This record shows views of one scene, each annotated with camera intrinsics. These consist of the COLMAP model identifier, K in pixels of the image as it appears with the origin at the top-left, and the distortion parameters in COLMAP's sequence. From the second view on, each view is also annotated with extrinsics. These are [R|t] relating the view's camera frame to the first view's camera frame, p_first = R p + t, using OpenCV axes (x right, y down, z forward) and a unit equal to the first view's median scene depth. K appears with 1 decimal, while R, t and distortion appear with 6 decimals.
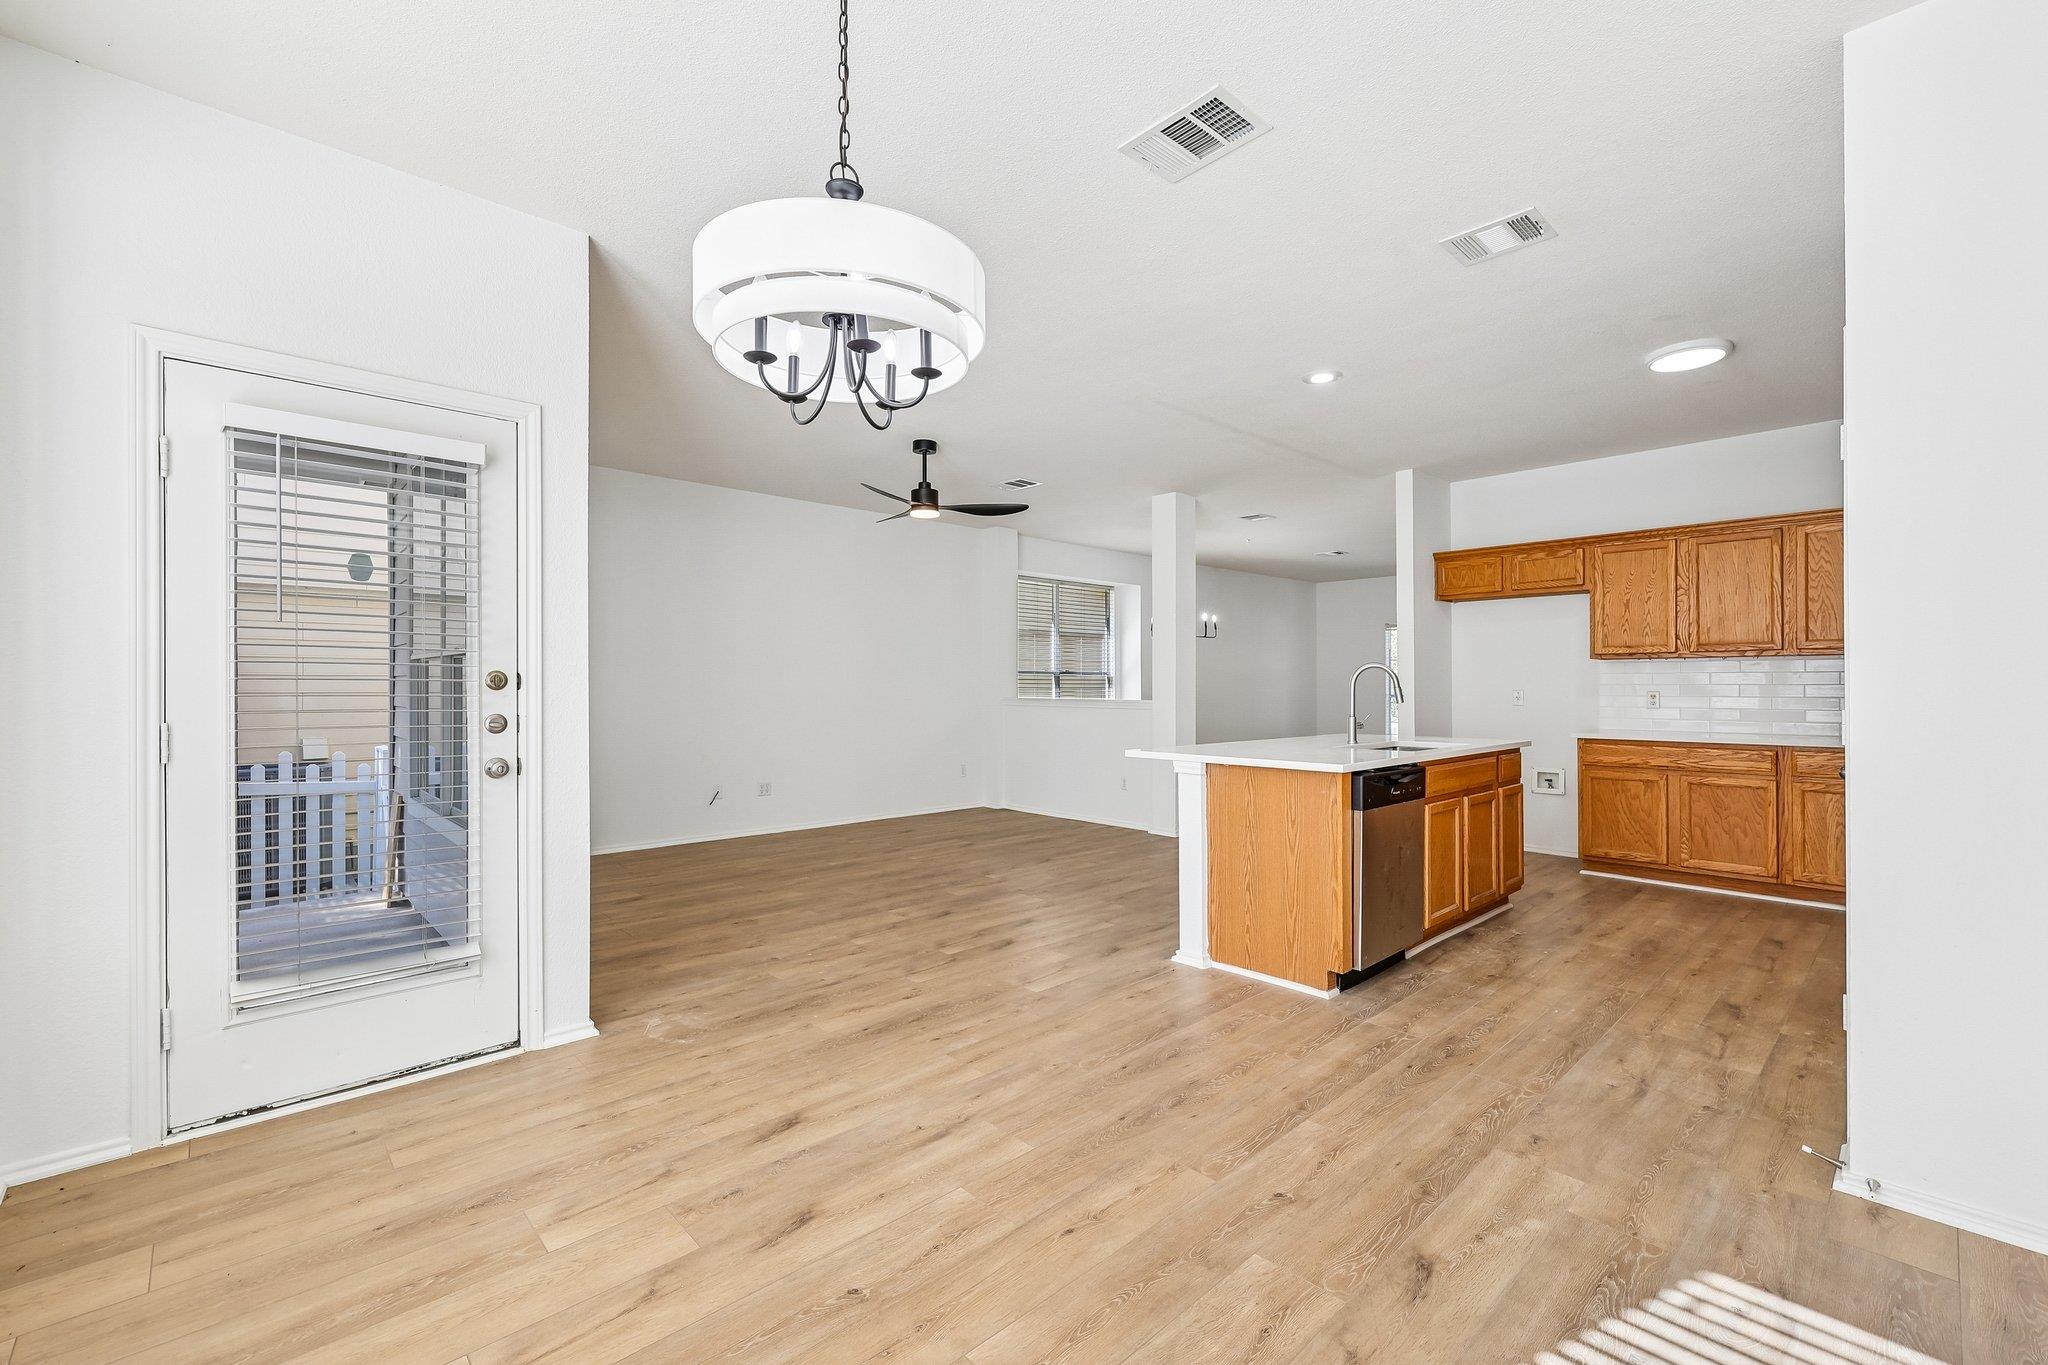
lens RADIAL K [[858.7, 0, 1029.7], [0, 858.7, 685.5], [0, 0, 1]] dist [-0.002873, -0.000001]
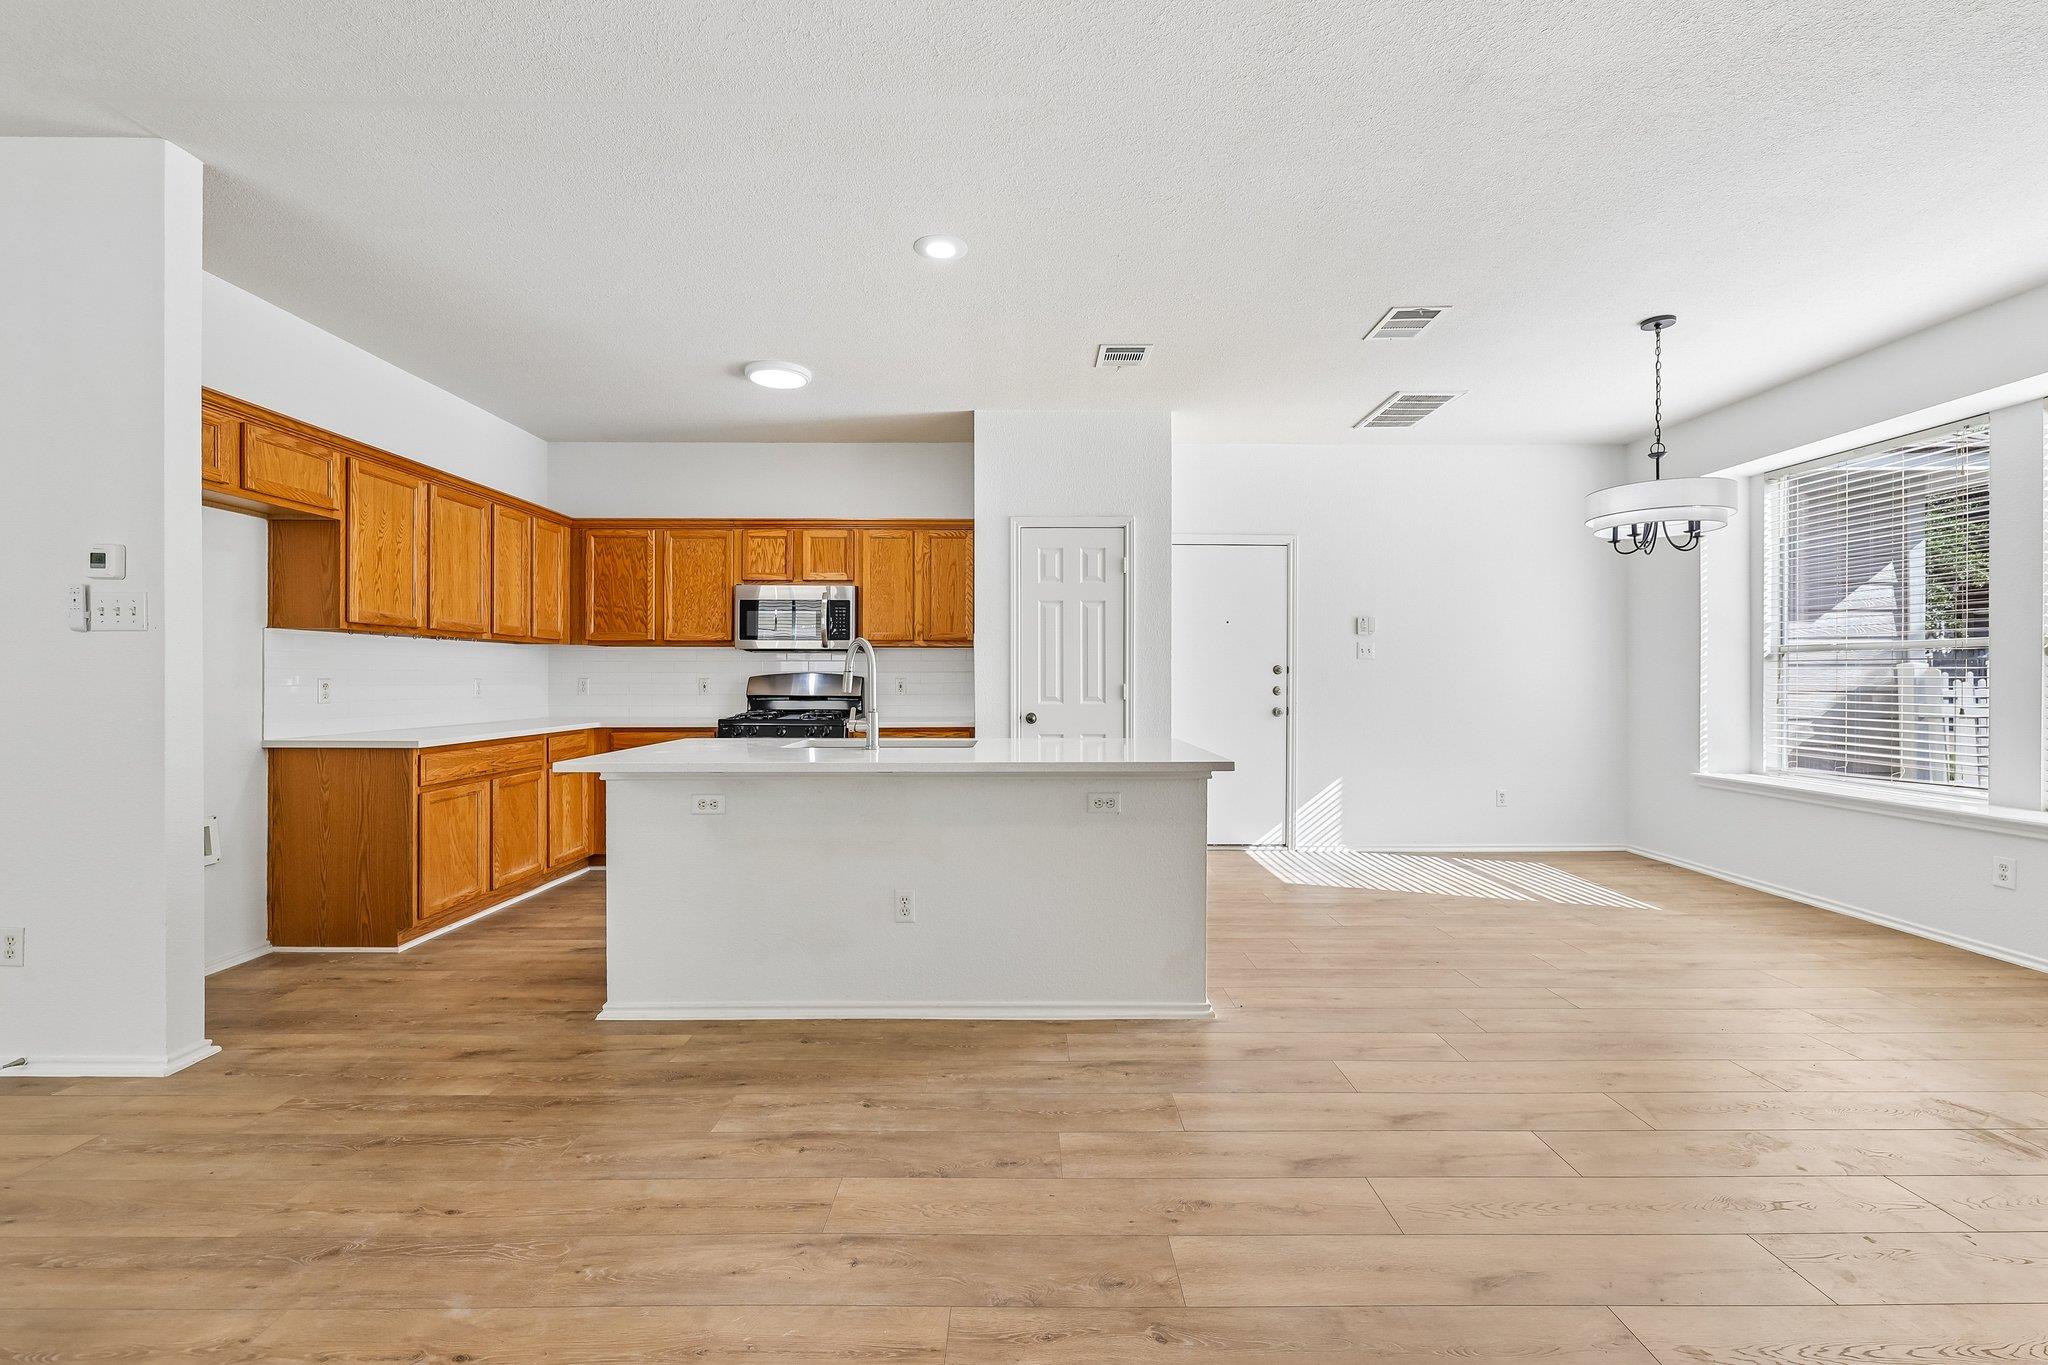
lens RADIAL K [[867.7, 0, 1025.0], [0, 867.7, 680.7], [0, 0, 1]] dist [0.000445, 0.000267]
pose [[-0.729056, -0.001280, 0.684453, -0.196319], [-0.000716, 0.999999, 0.001108, 0.008619], [-0.684453, 0.000317, -0.729057, 1.331662]]
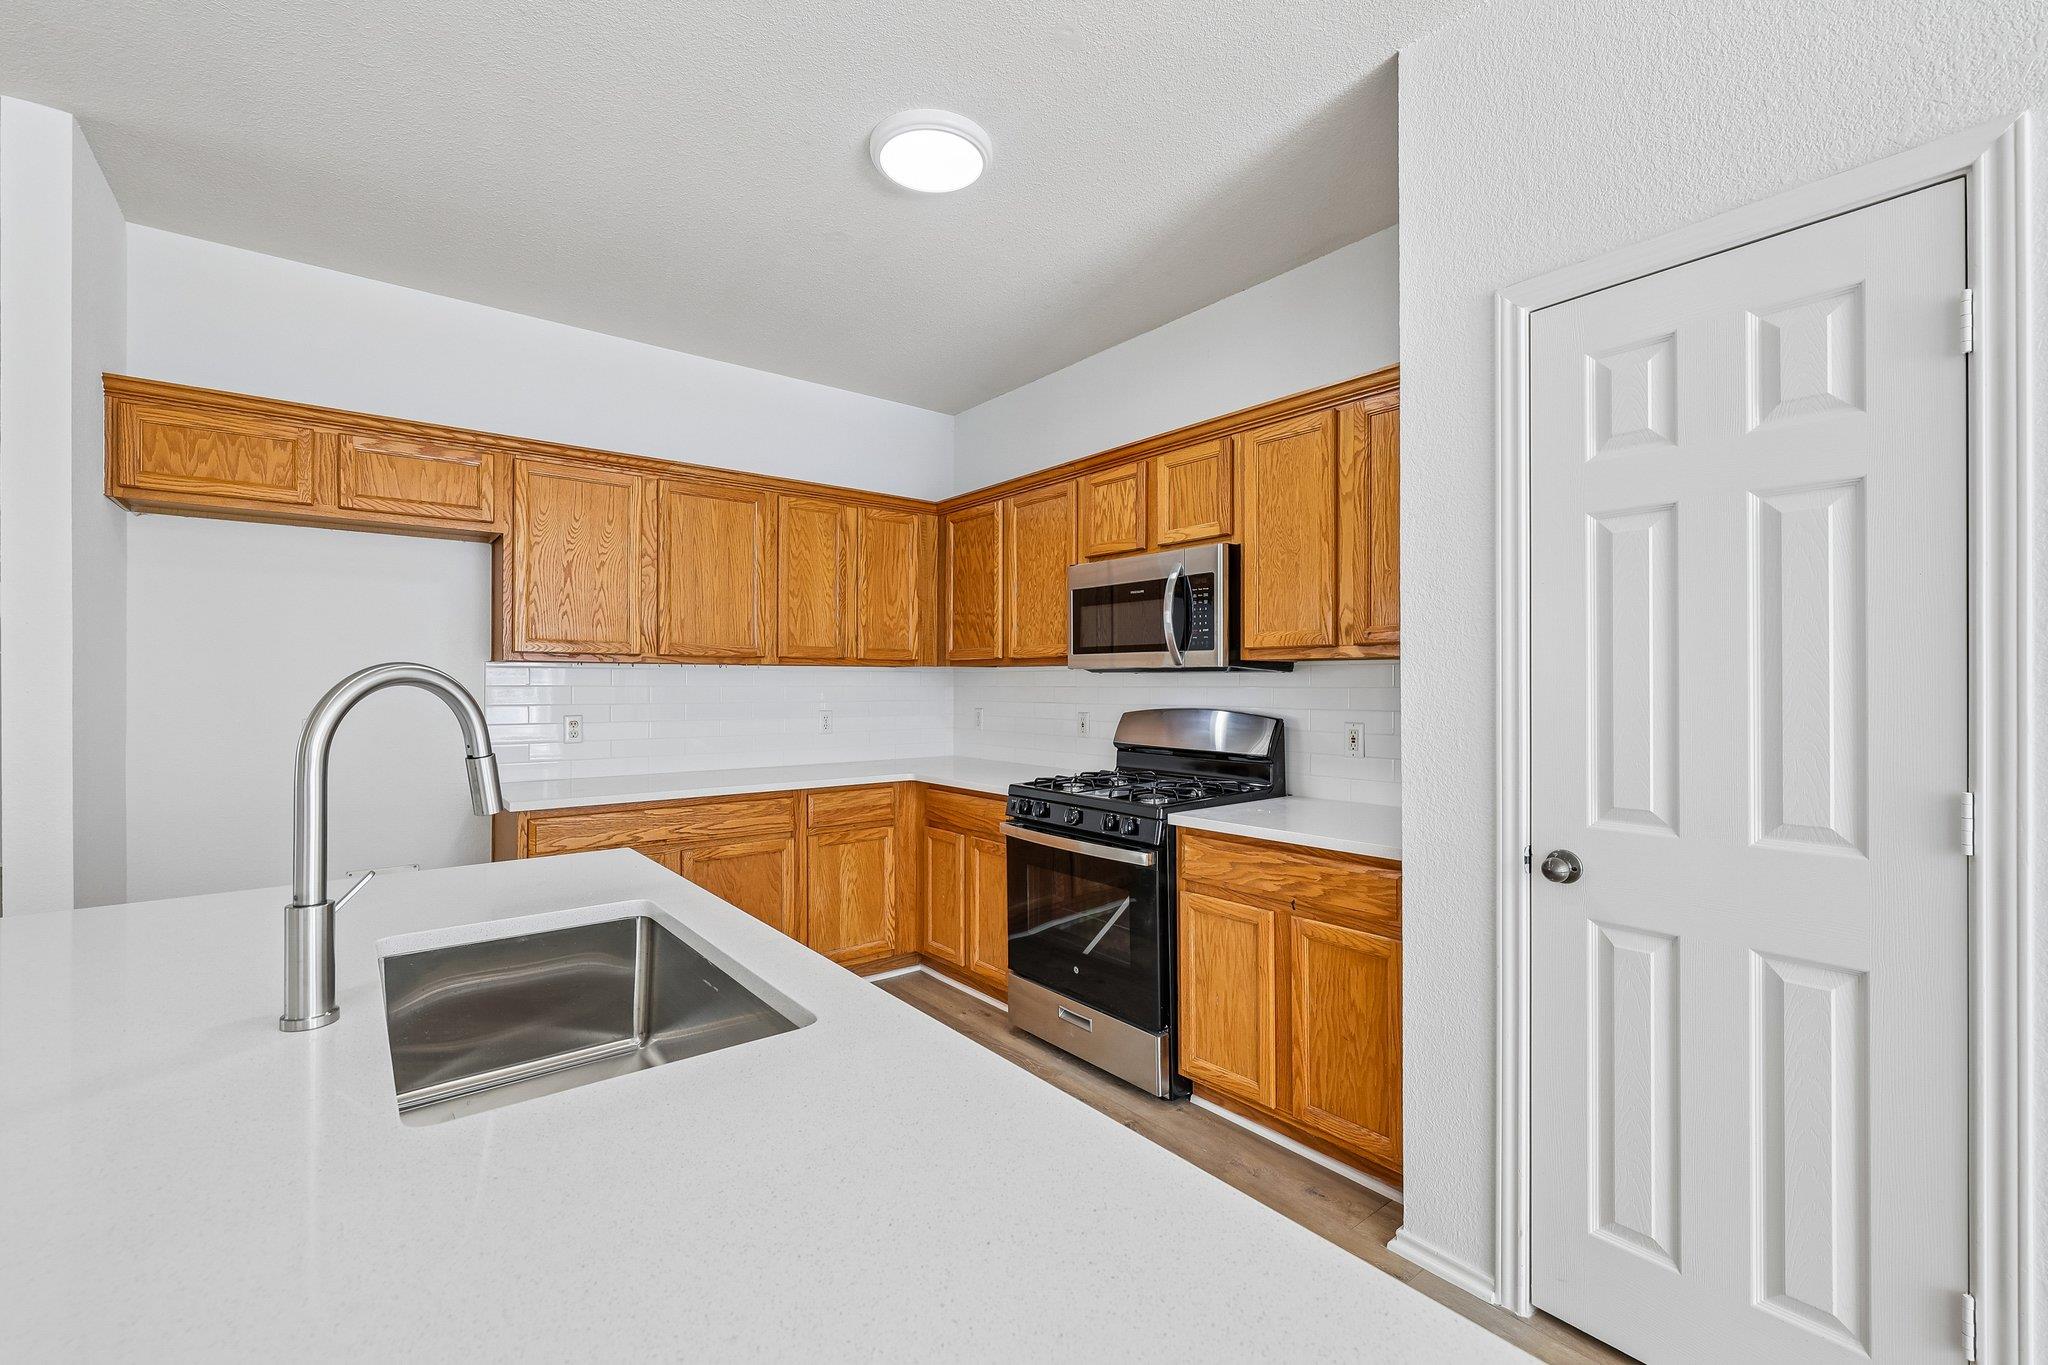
lens RADIAL K [[867.7, 0, 1025.0], [0, 867.7, 680.7], [0, 0, 1]] dist [0.000445, 0.000267]
pose [[0.084546, 0.004378, 0.996410, 0.153322], [-0.001975, 0.999989, -0.004226, -0.019265], [-0.996418, -0.001611, 0.084554, 0.736464]]
